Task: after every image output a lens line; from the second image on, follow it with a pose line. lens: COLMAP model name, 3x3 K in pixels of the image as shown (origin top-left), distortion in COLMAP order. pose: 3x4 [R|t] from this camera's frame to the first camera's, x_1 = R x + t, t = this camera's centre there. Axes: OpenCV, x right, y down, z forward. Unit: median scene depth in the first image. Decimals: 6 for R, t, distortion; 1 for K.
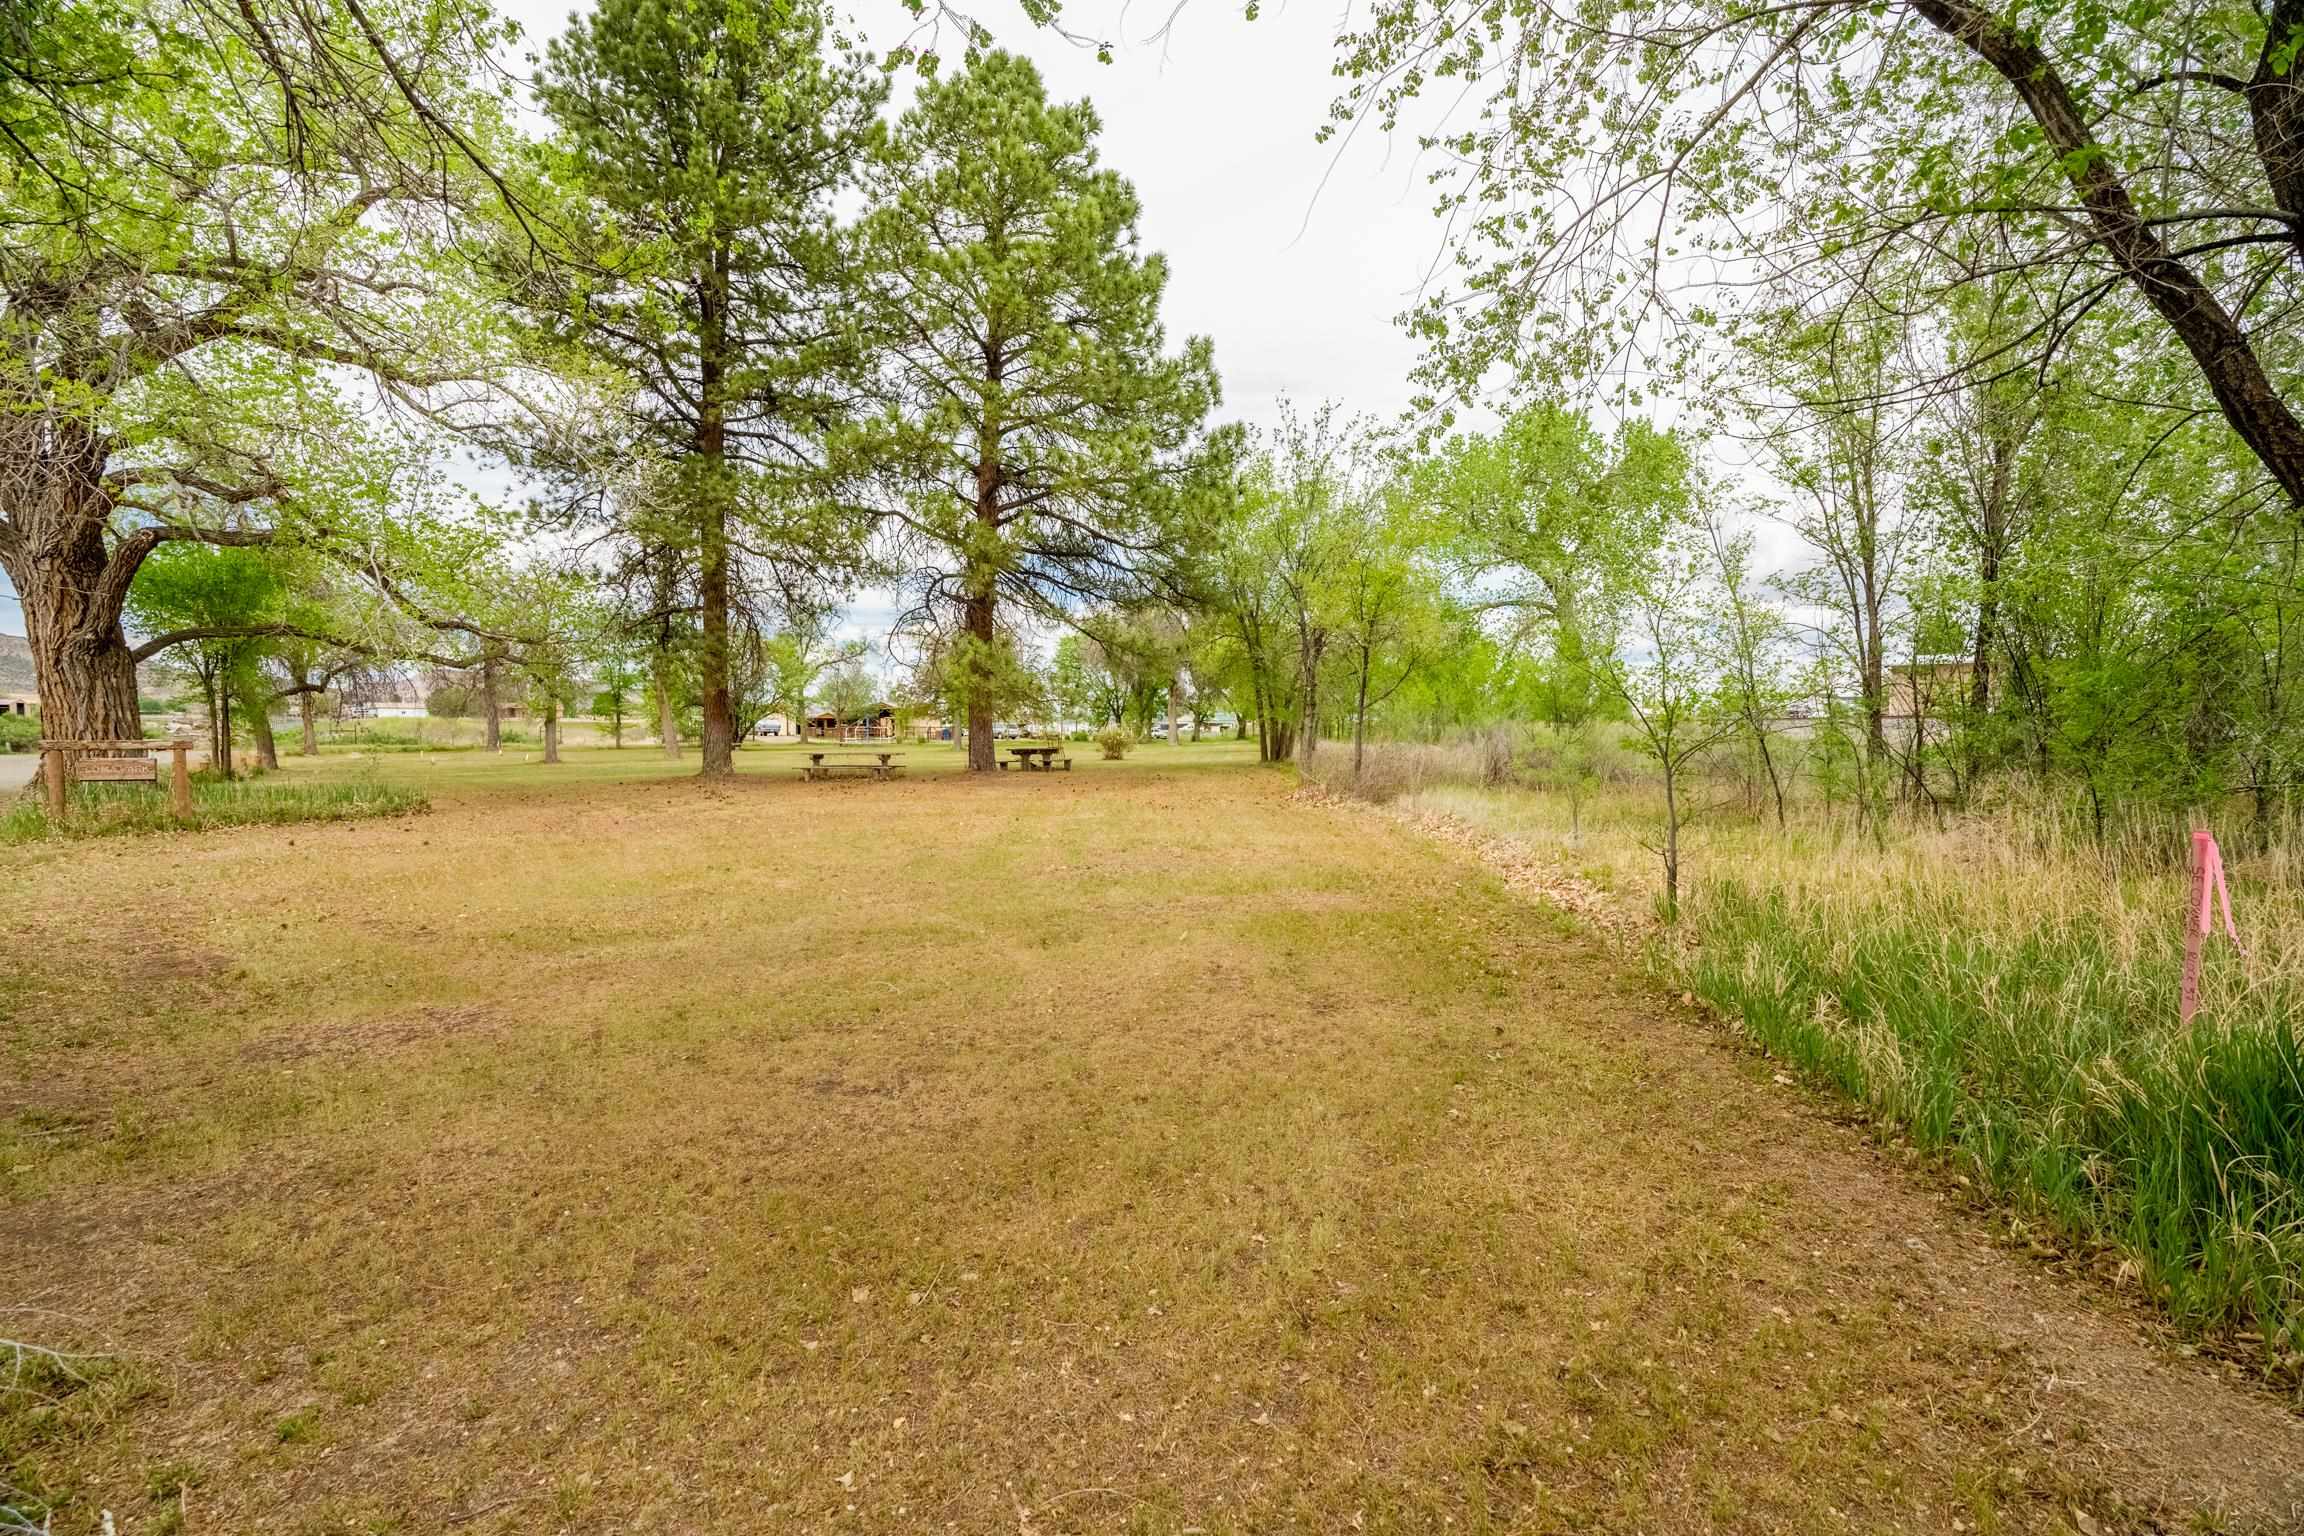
lens RADIAL K [[1056.8, 0, 1152.0], [0, 1056.8, 768.0], [0, 0, 1]] dist [-0.009105, 0.000738]
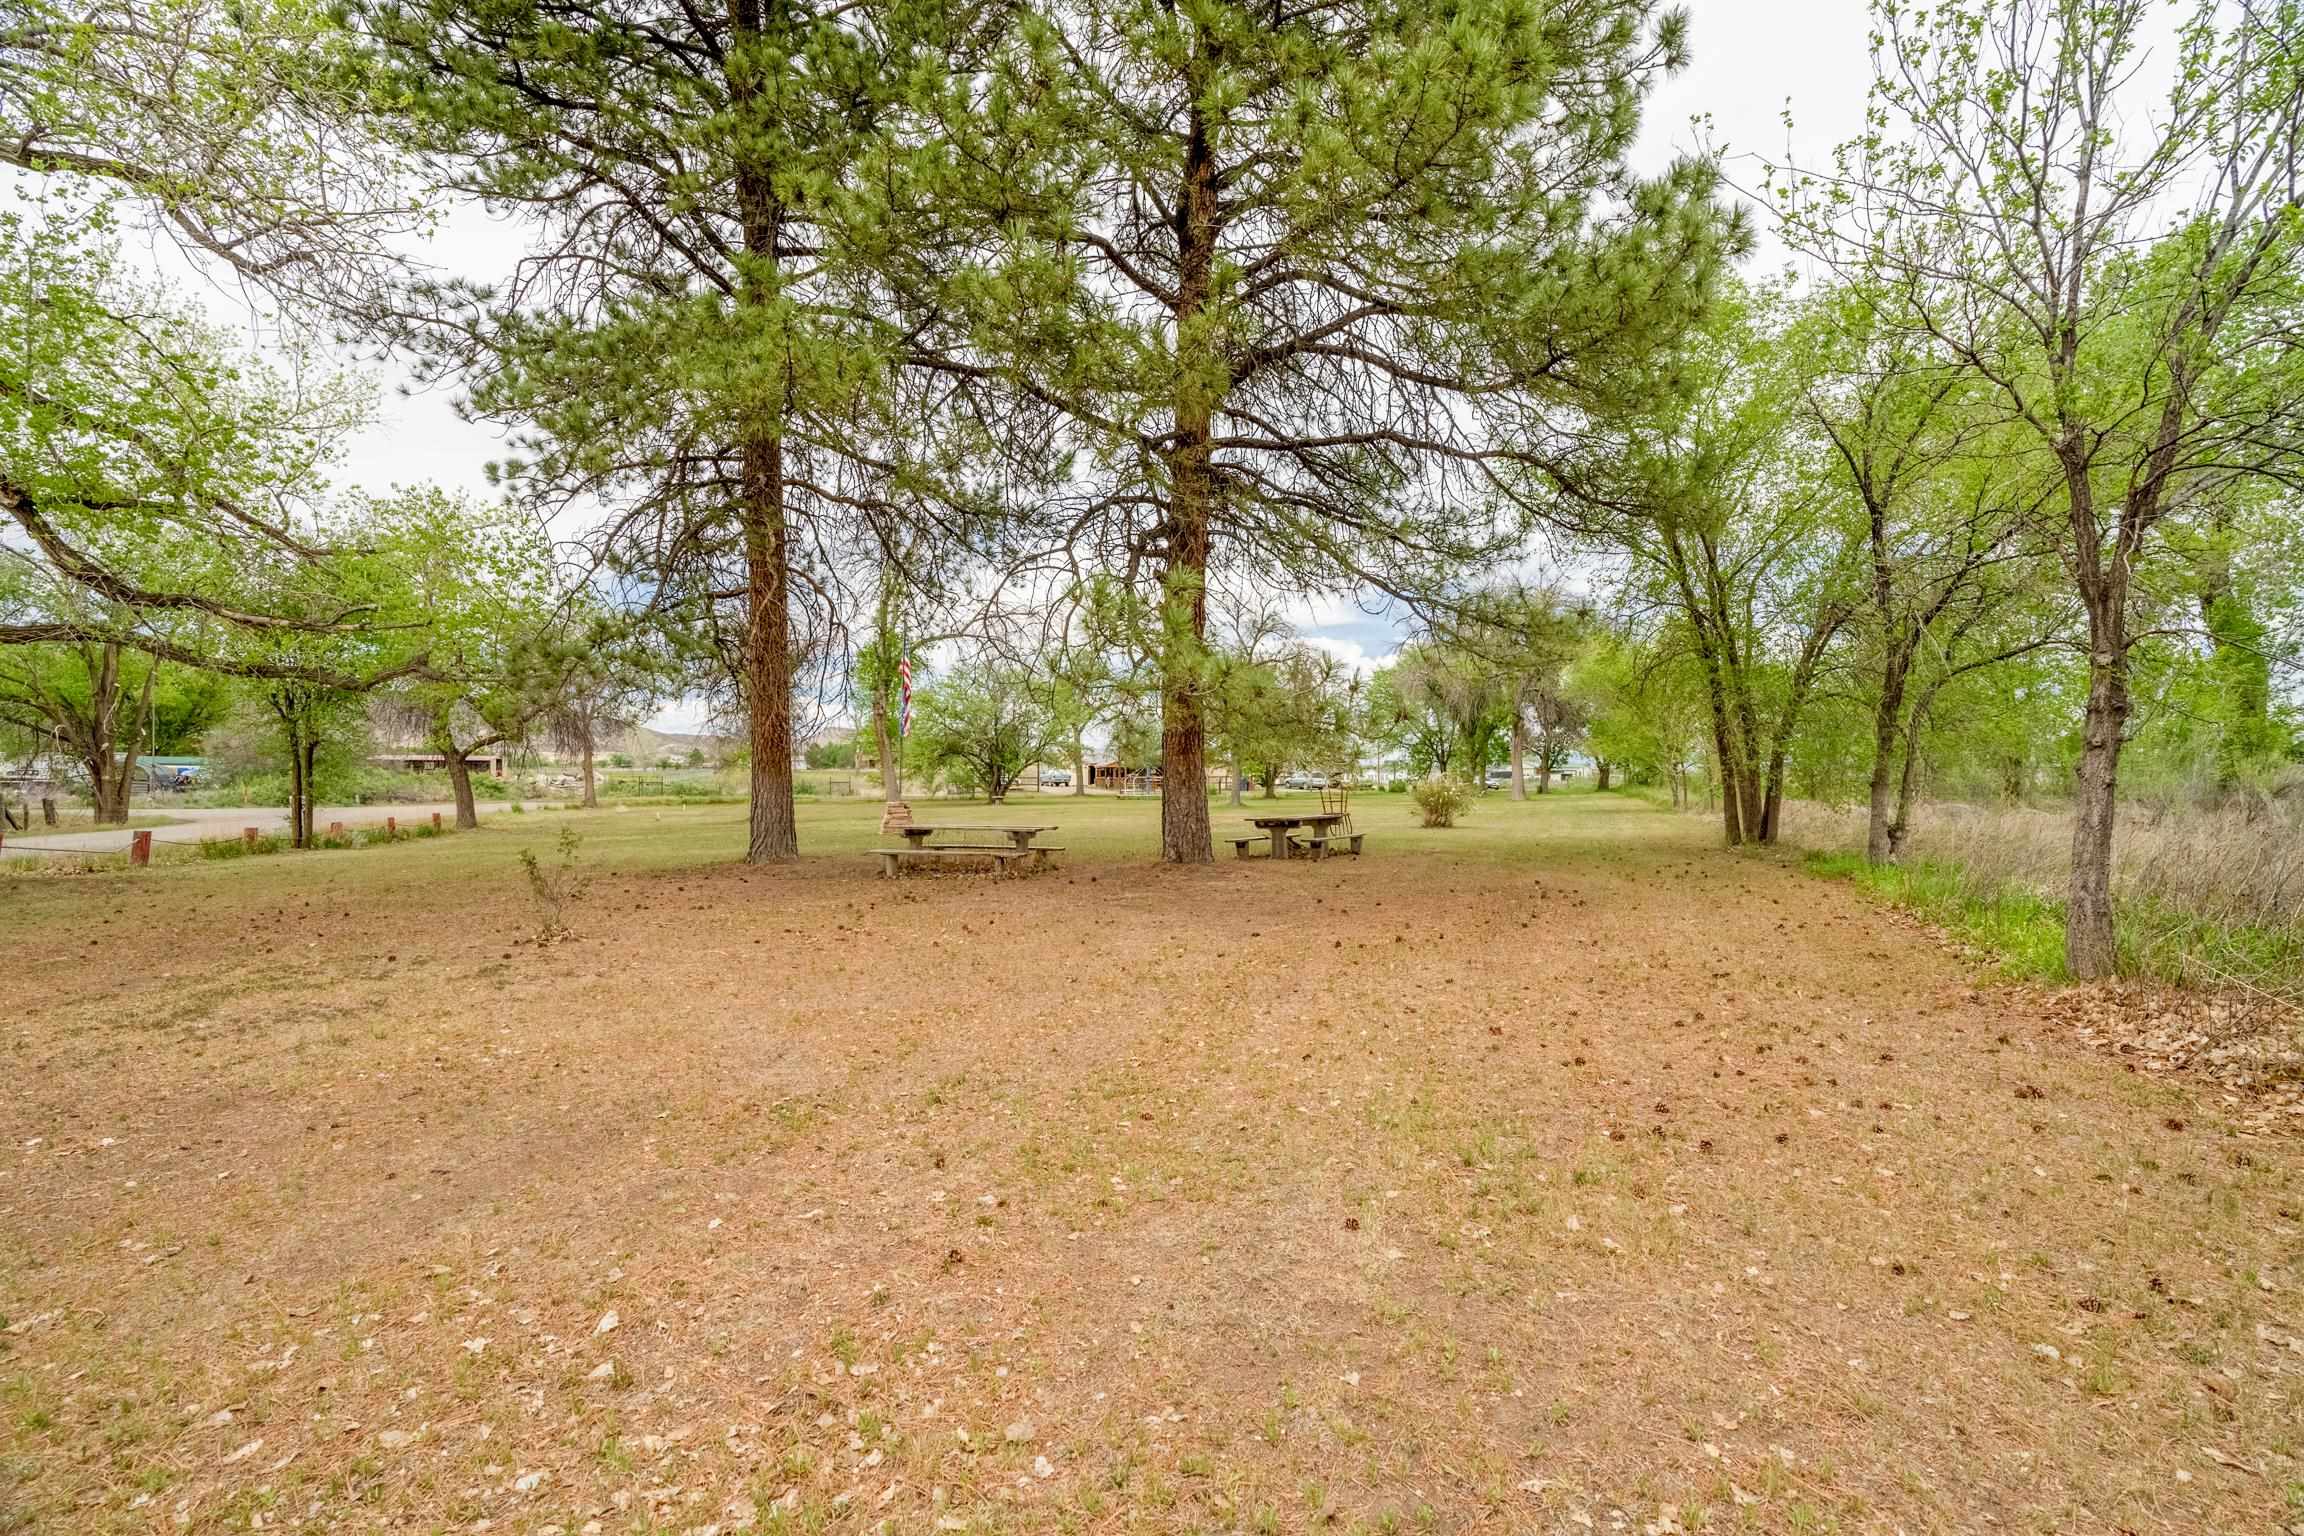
lens RADIAL K [[1056.8, 0, 1152.0], [0, 1056.8, 768.0], [0, 0, 1]] dist [-0.009105, 0.000738]
pose [[0.955306, -0.006117, -0.295554, -0.015077], [-0.007402, 0.998978, -0.044600, -0.017853], [0.295525, 0.044794, 0.954284, 0.397777]]
